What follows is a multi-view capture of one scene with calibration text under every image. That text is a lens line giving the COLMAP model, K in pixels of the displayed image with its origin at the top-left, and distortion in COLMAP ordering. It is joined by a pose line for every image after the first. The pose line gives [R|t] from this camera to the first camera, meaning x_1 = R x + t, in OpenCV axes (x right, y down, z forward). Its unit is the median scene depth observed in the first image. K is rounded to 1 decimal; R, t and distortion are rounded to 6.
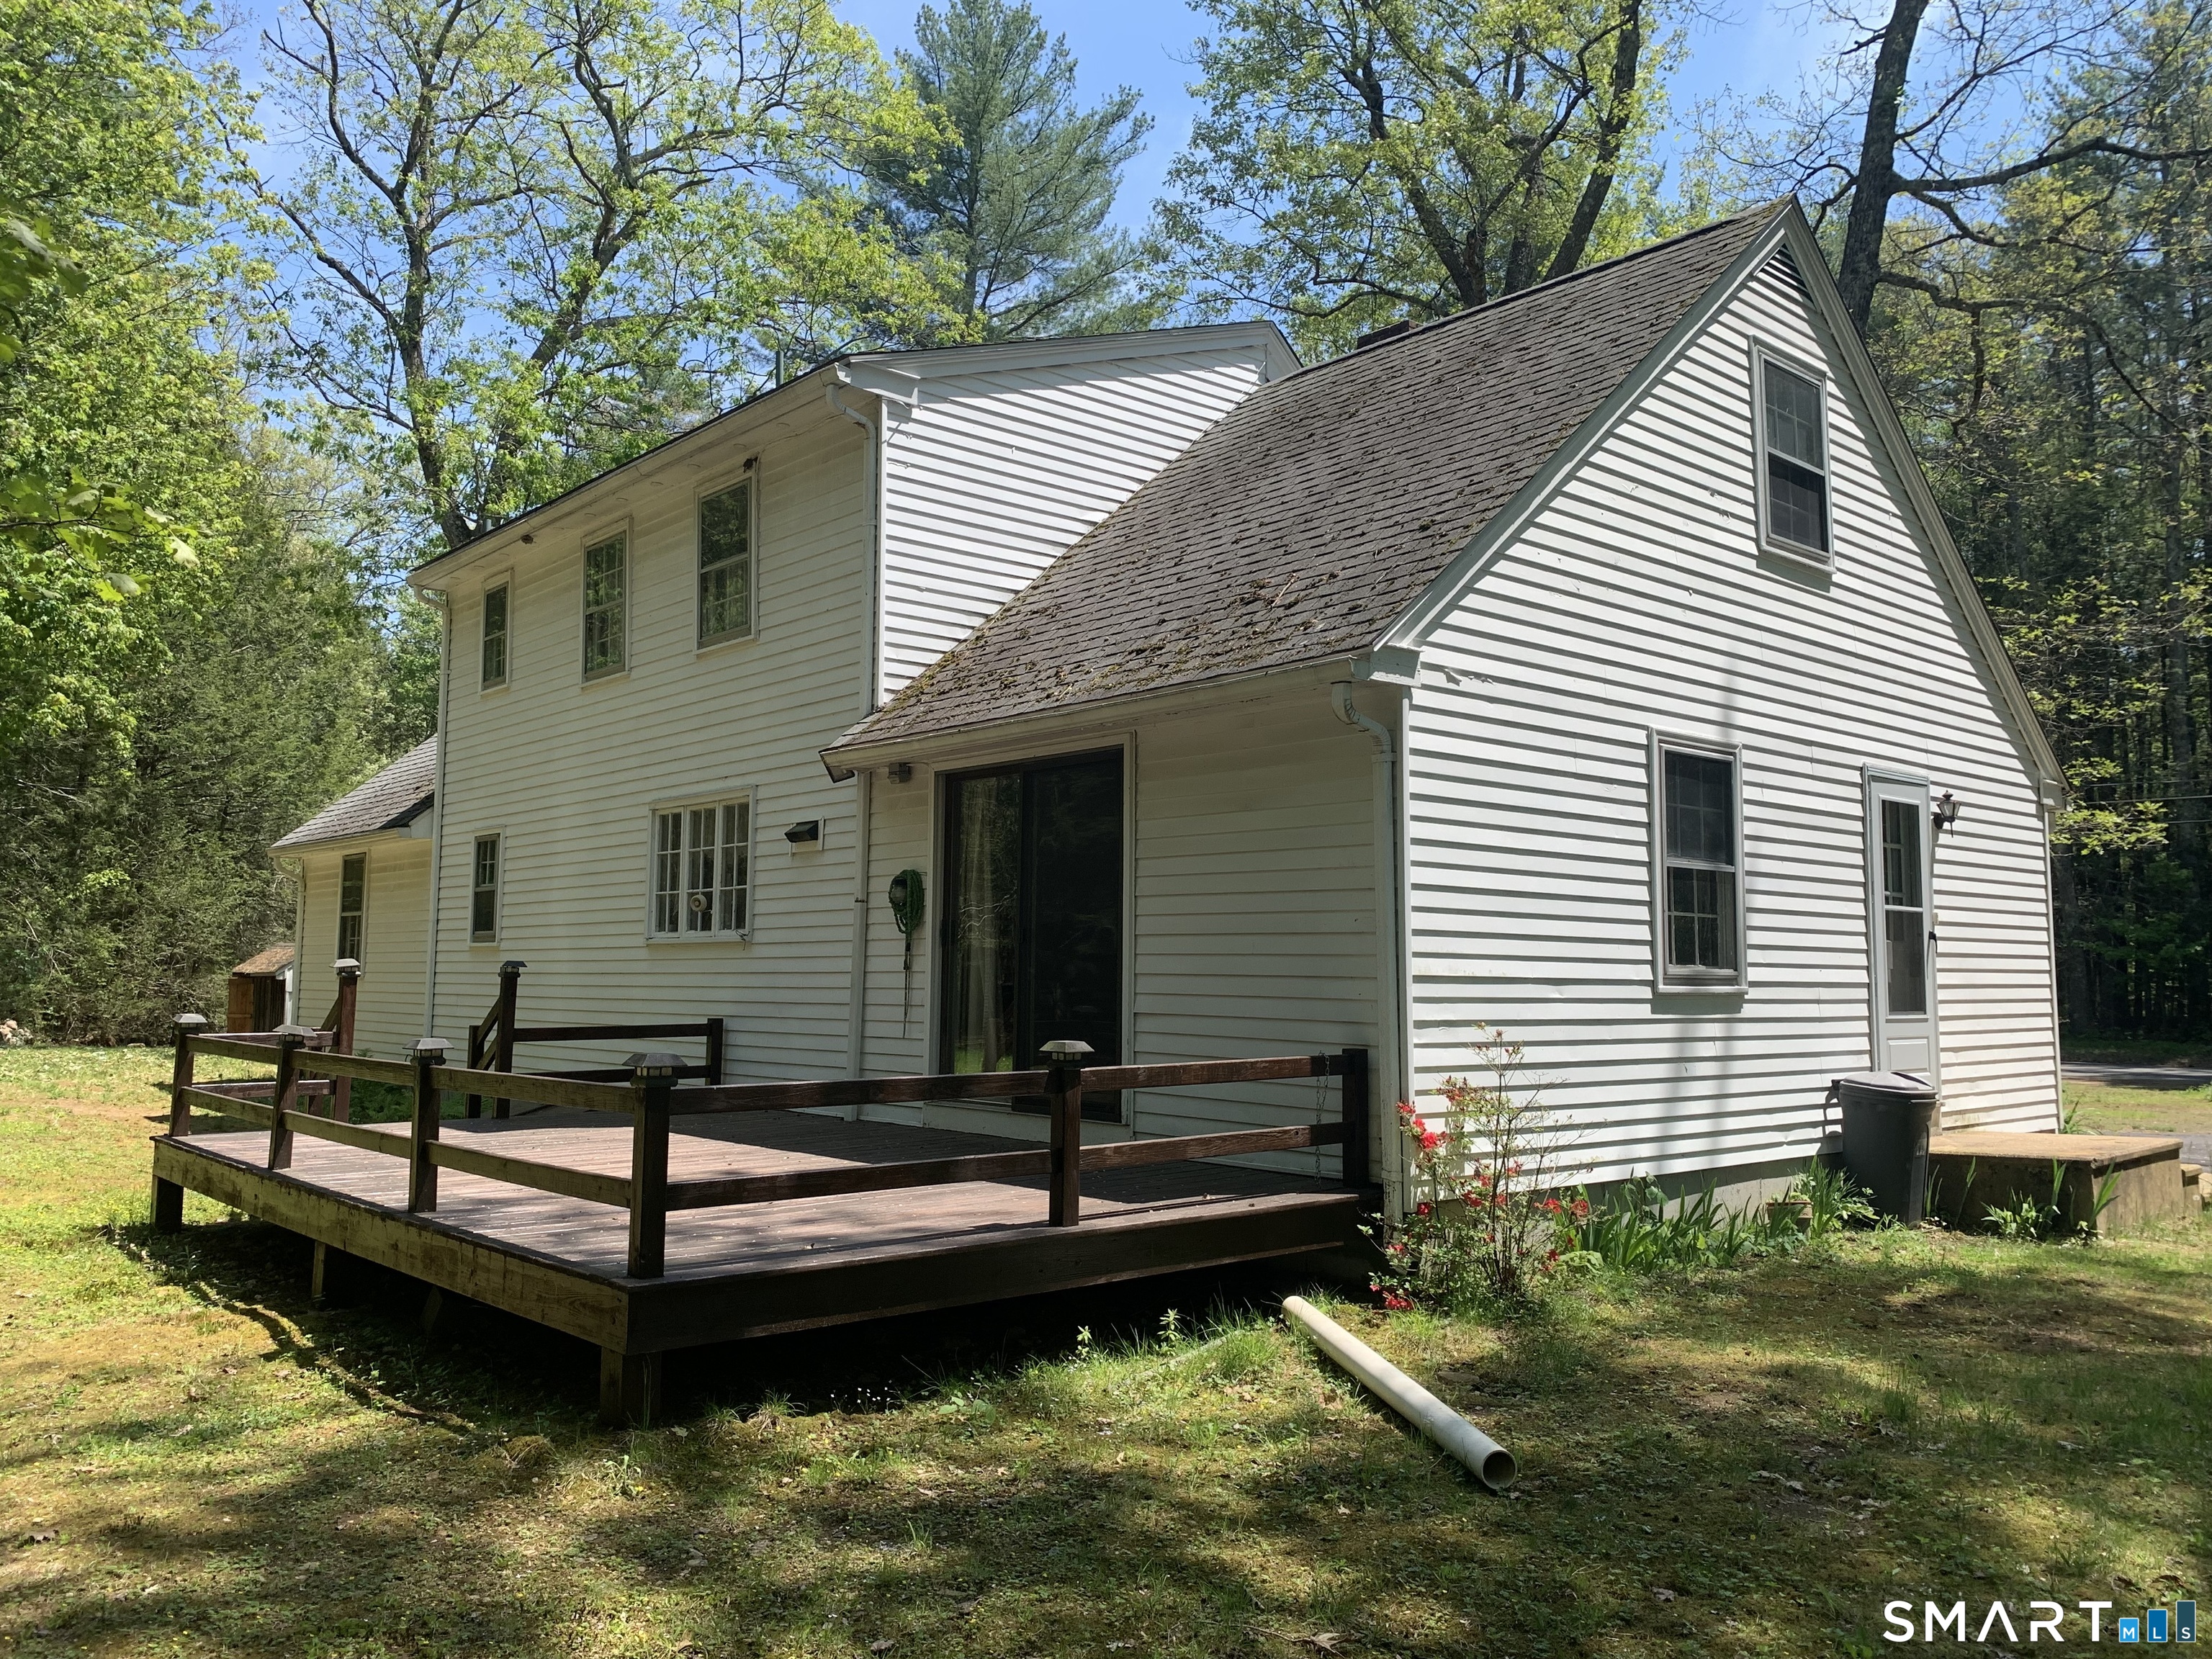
lens RADIAL K [[1662.8, 0, 1106.0], [0, 1662.8, 829.5], [0, 0, 1]] dist [0.188323, -0.418487]
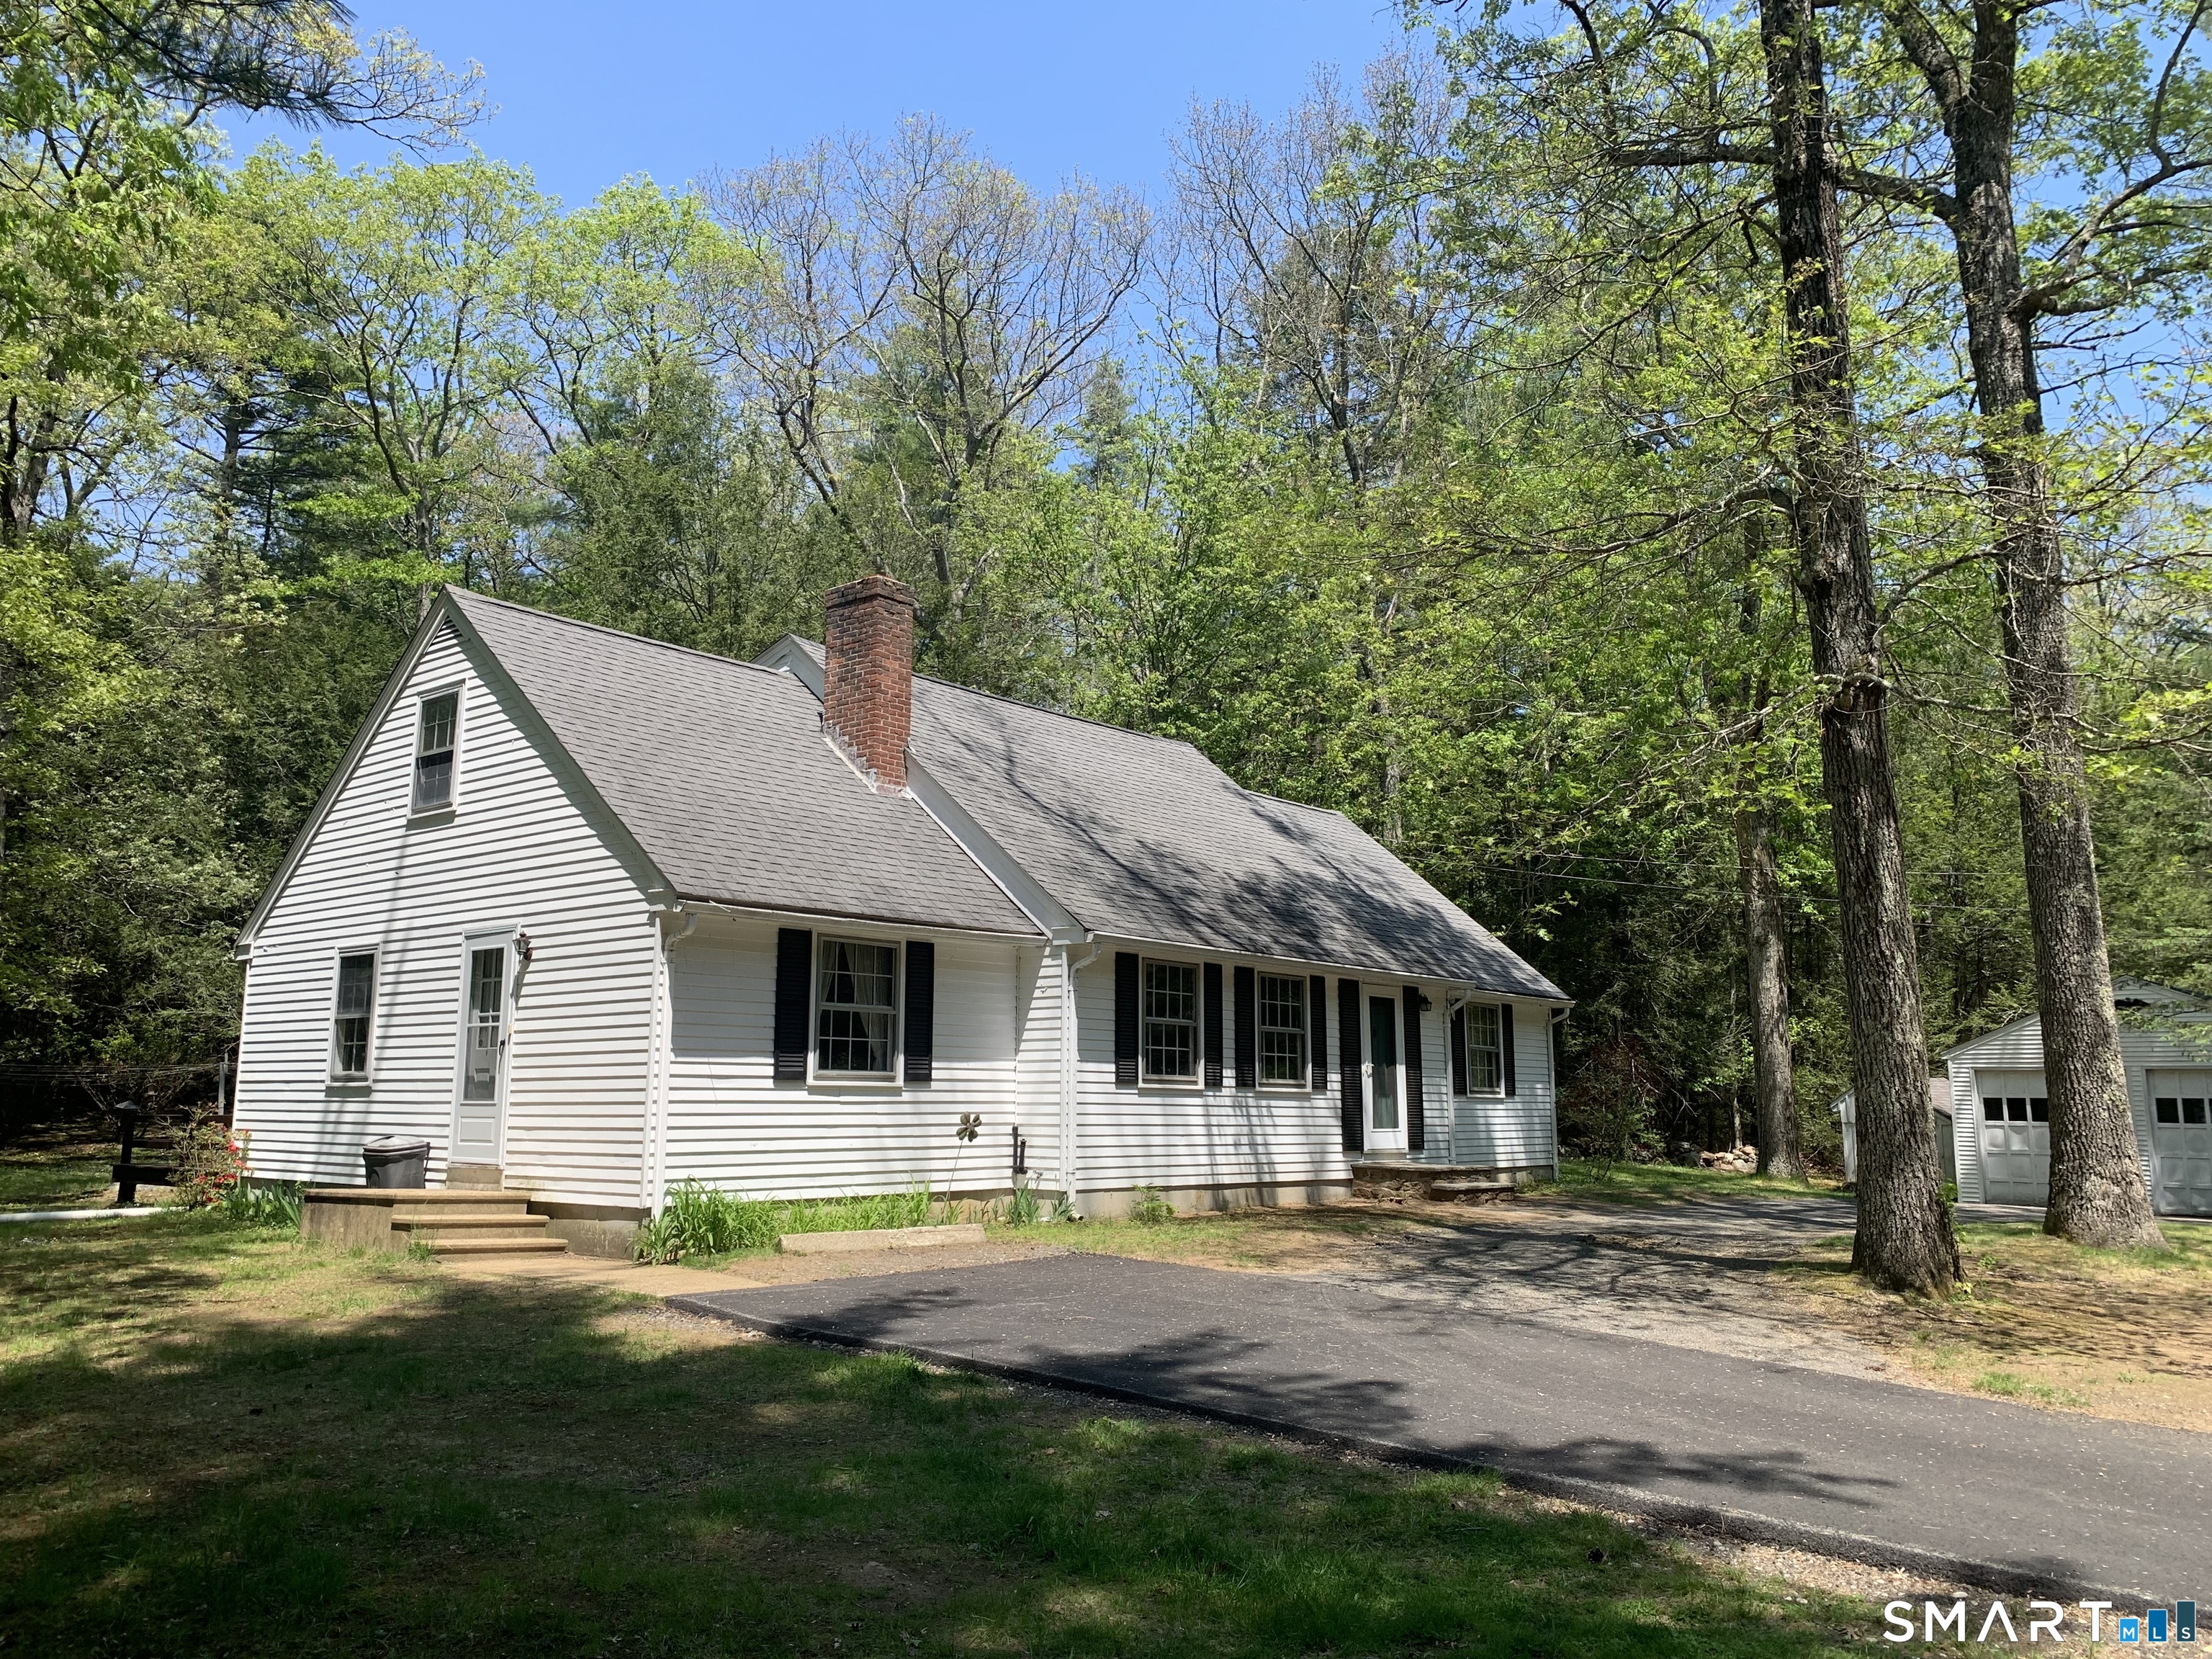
lens RADIAL K [[1662.8, 0, 1106.0], [0, 1662.8, 829.5], [0, 0, 1]] dist [0.188323, -0.418487]
pose [[0.146162, -0.170070, -0.974532, 2.241782], [0.077181, 0.984069, -0.160158, 0.175718], [0.986245, -0.051806, 0.156960, 1.494682]]
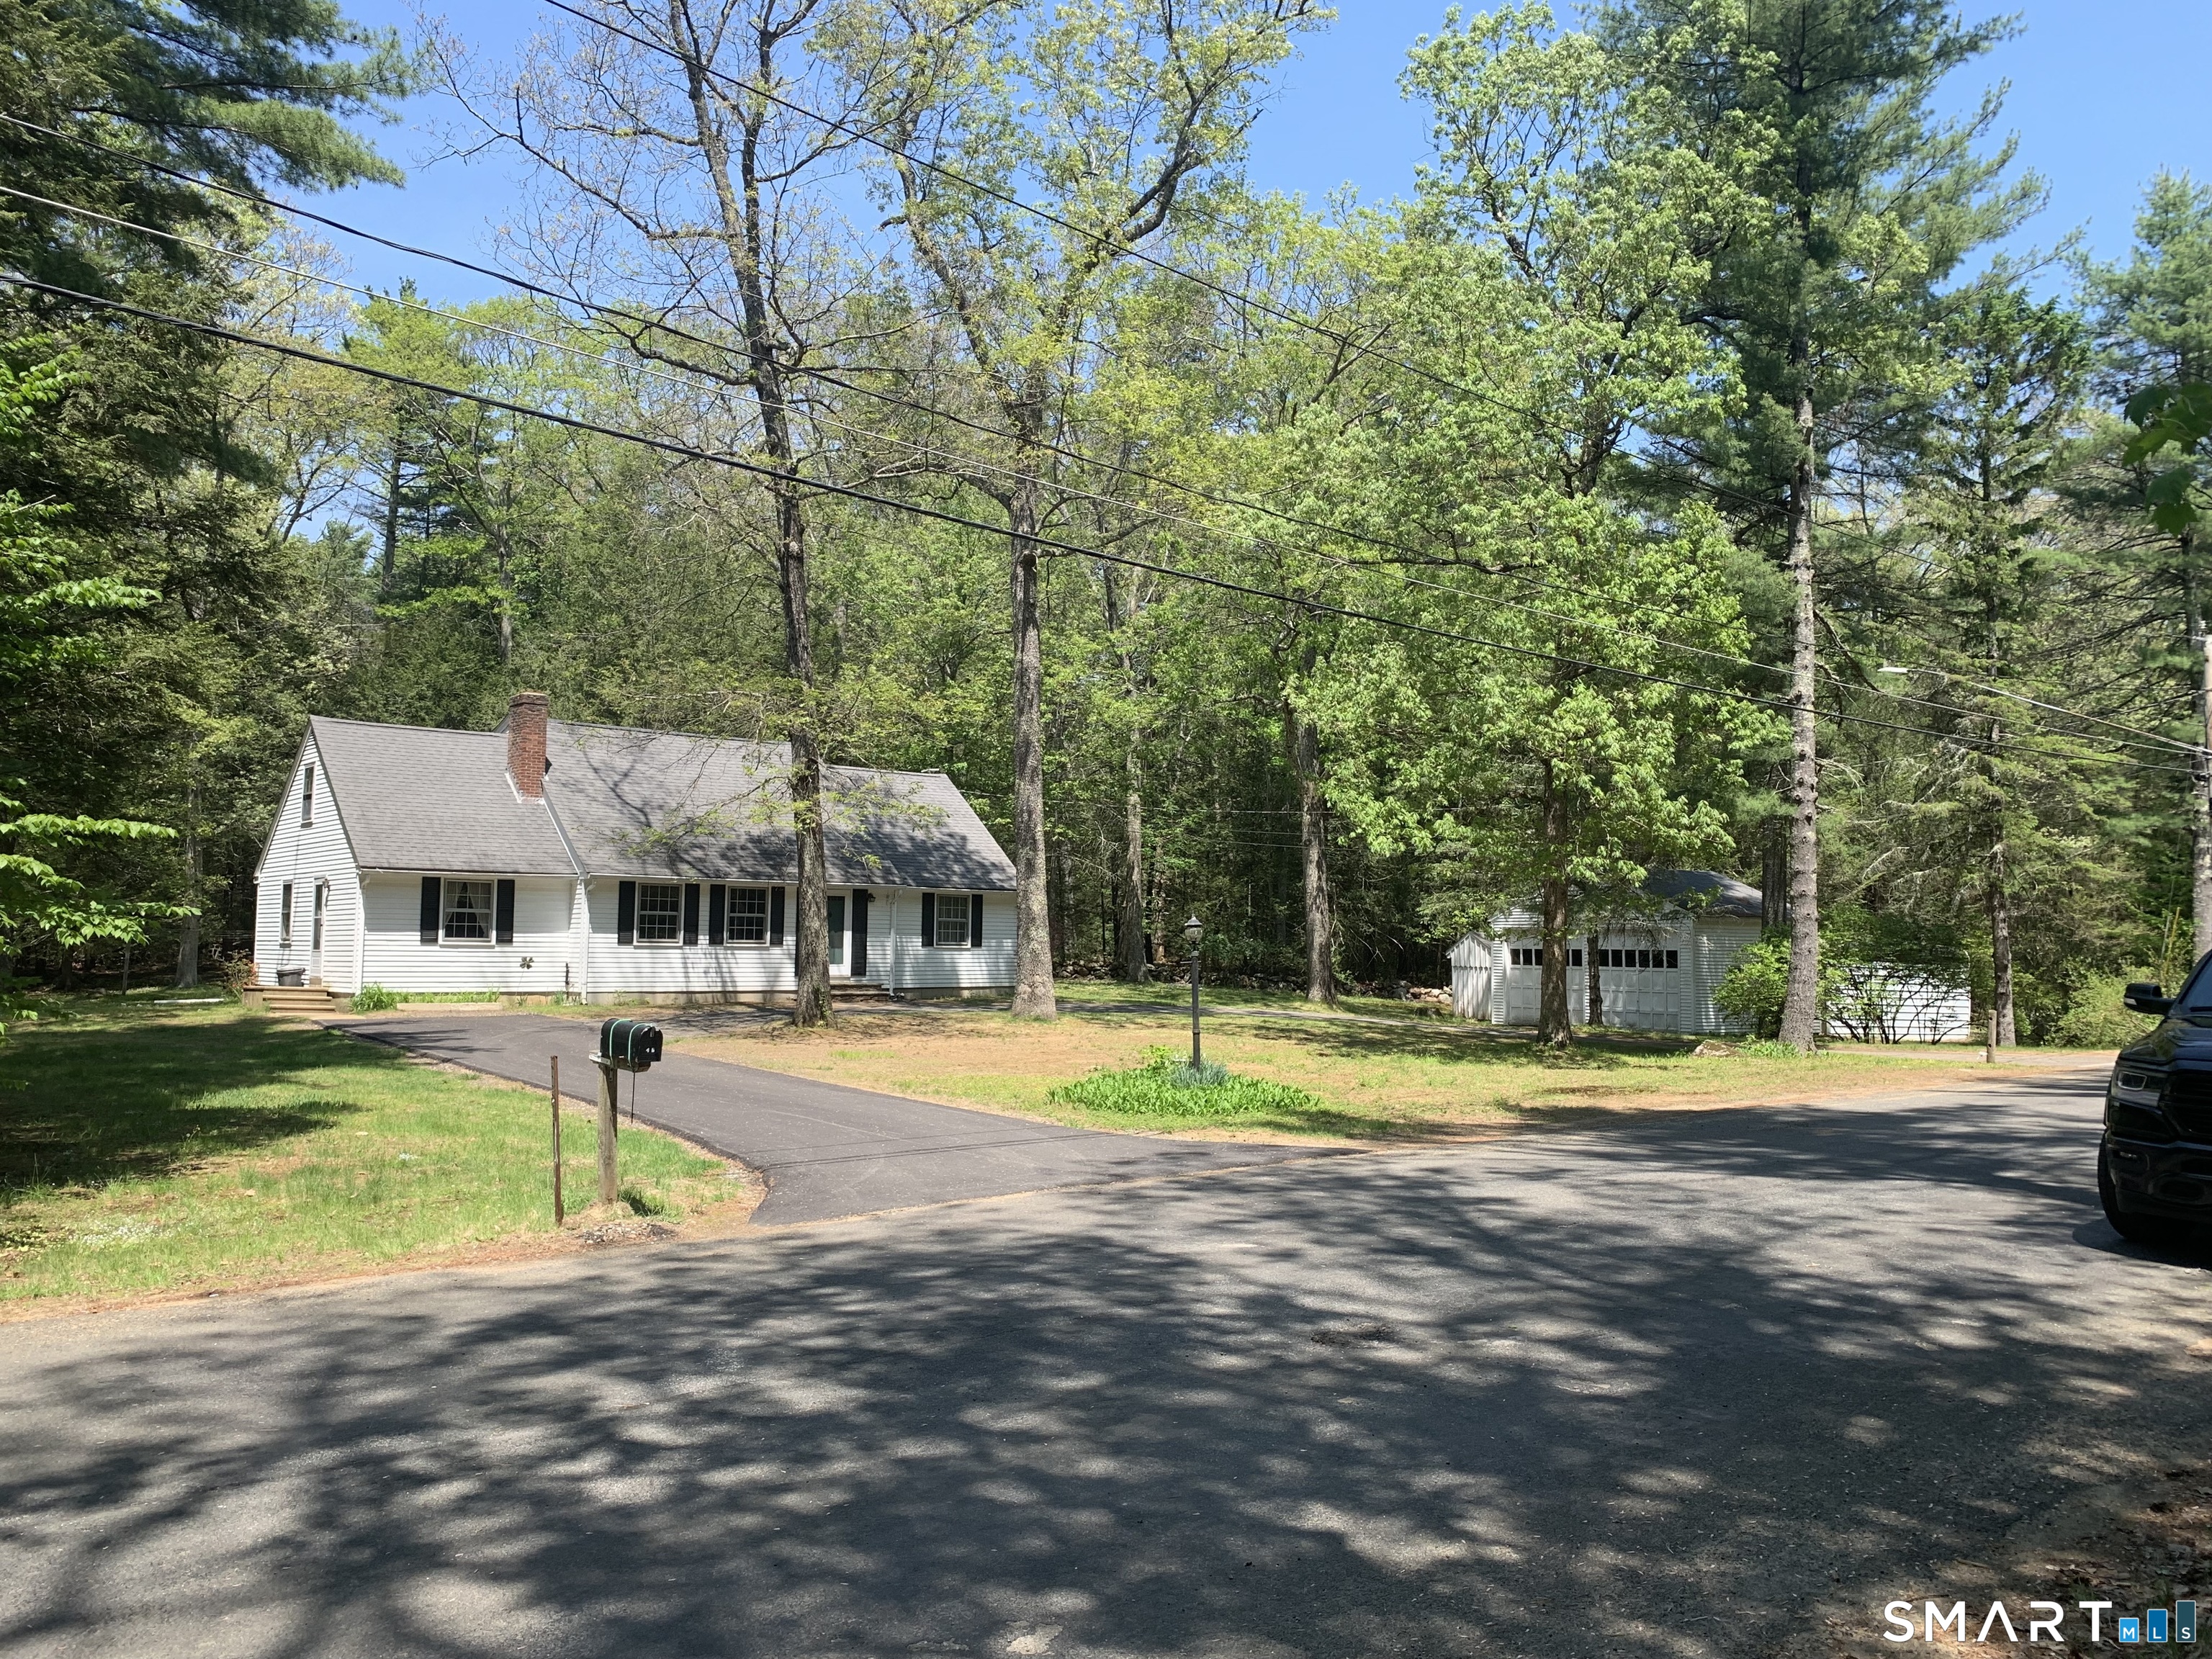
lens RADIAL K [[1662.8, 0, 1106.0], [0, 1662.8, 829.5], [0, 0, 1]] dist [0.188323, -0.418487]
pose [[-0.010947, -0.085662, -0.996264, 4.247388], [0.074253, 0.993503, -0.086241, 0.312314], [0.997179, -0.074920, -0.004515, 2.896158]]
